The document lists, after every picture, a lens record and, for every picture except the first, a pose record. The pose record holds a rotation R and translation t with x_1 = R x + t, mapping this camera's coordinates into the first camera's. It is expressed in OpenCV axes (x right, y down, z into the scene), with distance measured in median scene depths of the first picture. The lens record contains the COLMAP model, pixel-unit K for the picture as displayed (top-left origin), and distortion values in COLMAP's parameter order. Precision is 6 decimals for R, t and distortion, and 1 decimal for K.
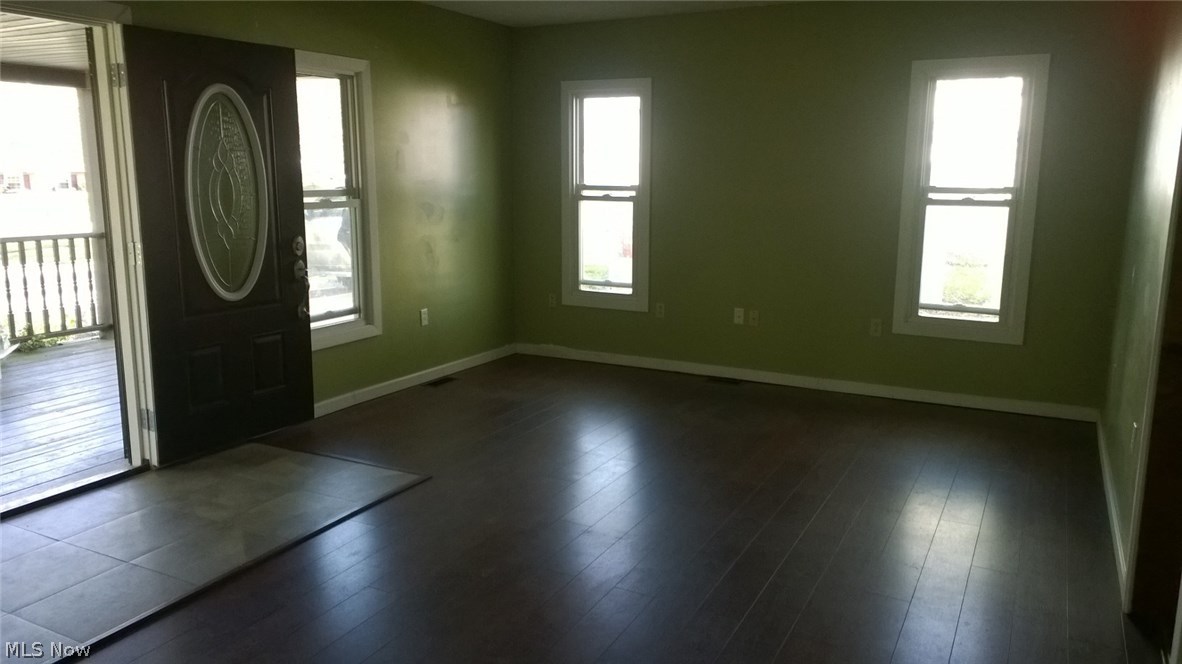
lens RADIAL K [[860.3, 0, 593.0], [0, 860.3, 311.1], [0, 0, 1]] dist [0.202263, -0.265490]
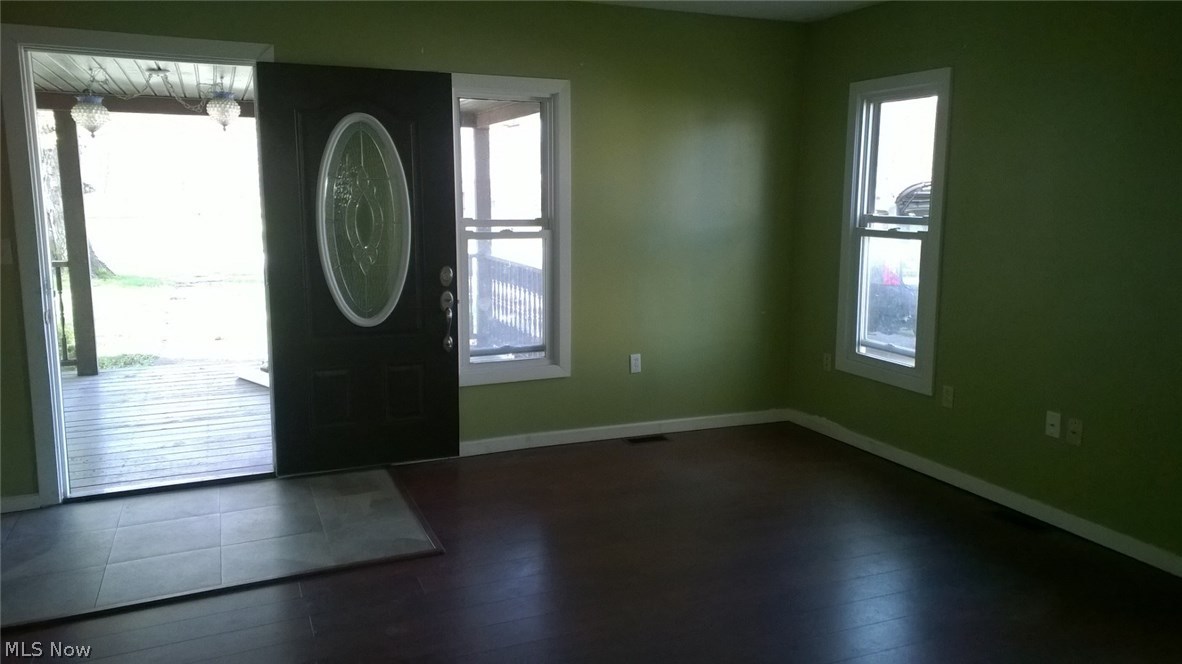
lens RADIAL K [[860.3, 0, 593.0], [0, 860.3, 311.1], [0, 0, 1]] dist [0.202263, -0.265490]
pose [[0.781669, 0.085563, -0.617797, 0.335949], [-0.104982, 0.994462, 0.004901, -0.049807], [0.614795, 0.061026, 0.786322, 0.302616]]
